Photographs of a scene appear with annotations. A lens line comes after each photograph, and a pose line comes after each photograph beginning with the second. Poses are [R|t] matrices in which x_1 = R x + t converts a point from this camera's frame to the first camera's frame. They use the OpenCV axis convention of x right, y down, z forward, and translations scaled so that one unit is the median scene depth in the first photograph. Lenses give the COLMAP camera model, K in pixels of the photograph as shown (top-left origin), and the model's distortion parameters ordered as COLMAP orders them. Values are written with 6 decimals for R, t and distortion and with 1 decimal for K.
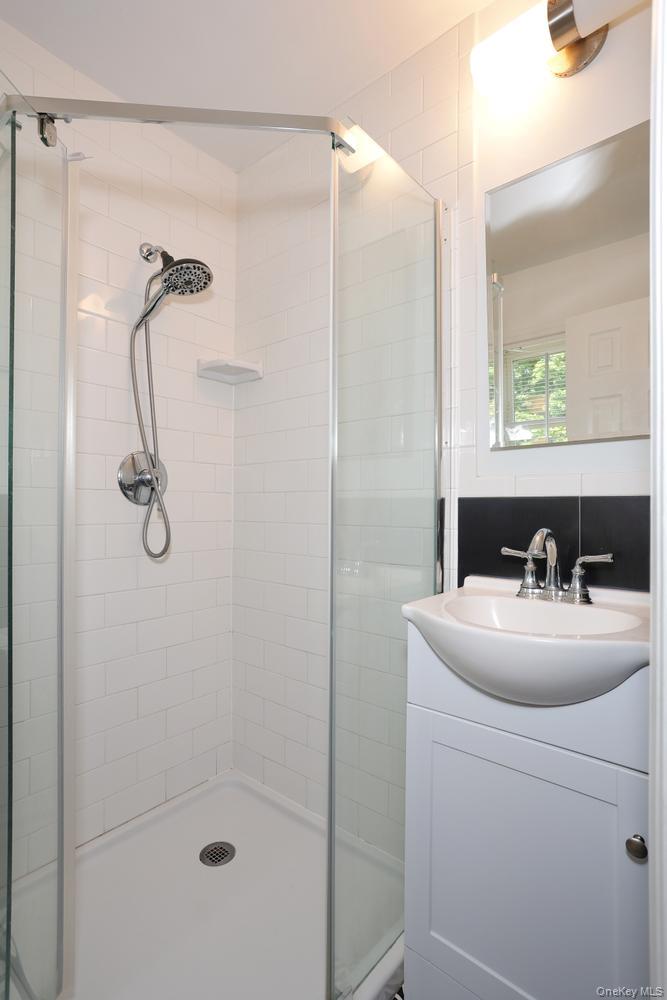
lens RADIAL K [[493.4, 0, 337.1], [0, 493.4, 501.2], [0, 0, 1]] dist [-0.057235, 0.046807]
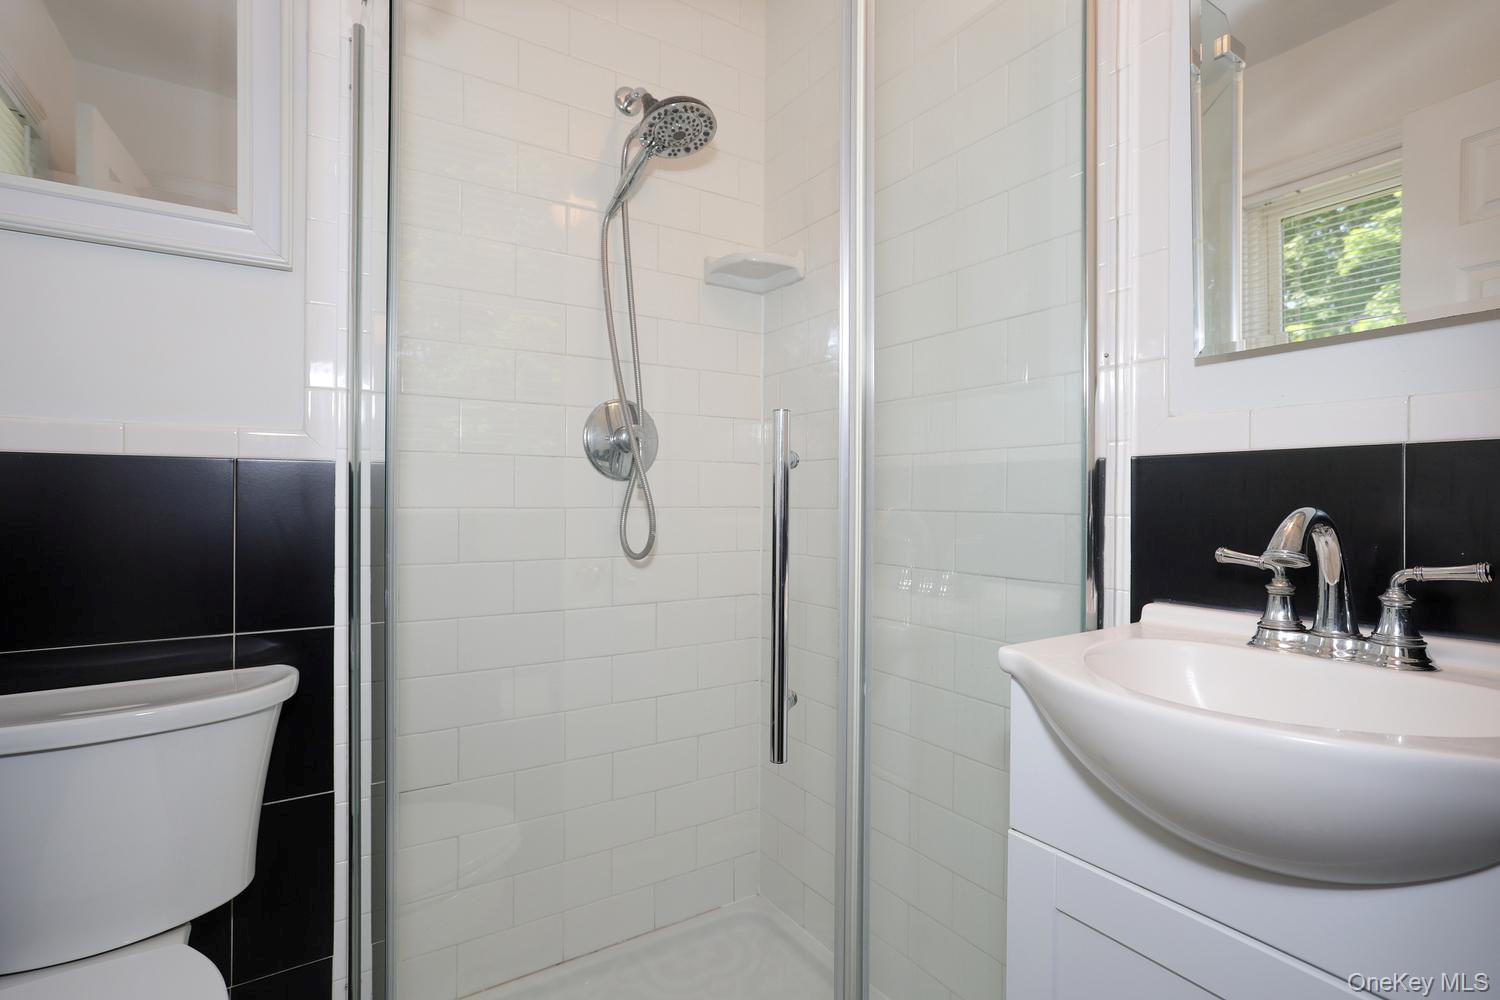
lens RADIAL K [[740.1, 0, 755.1], [0, 740.1, 497.8], [0, 0, 1]] dist [-0.057235, 0.046807]
pose [[0.954545, -0.001139, -0.298066, 0.083680], [0.002385, 0.999990, 0.003817, 0.030530], [0.298059, -0.004355, 0.954538, 0.106969]]
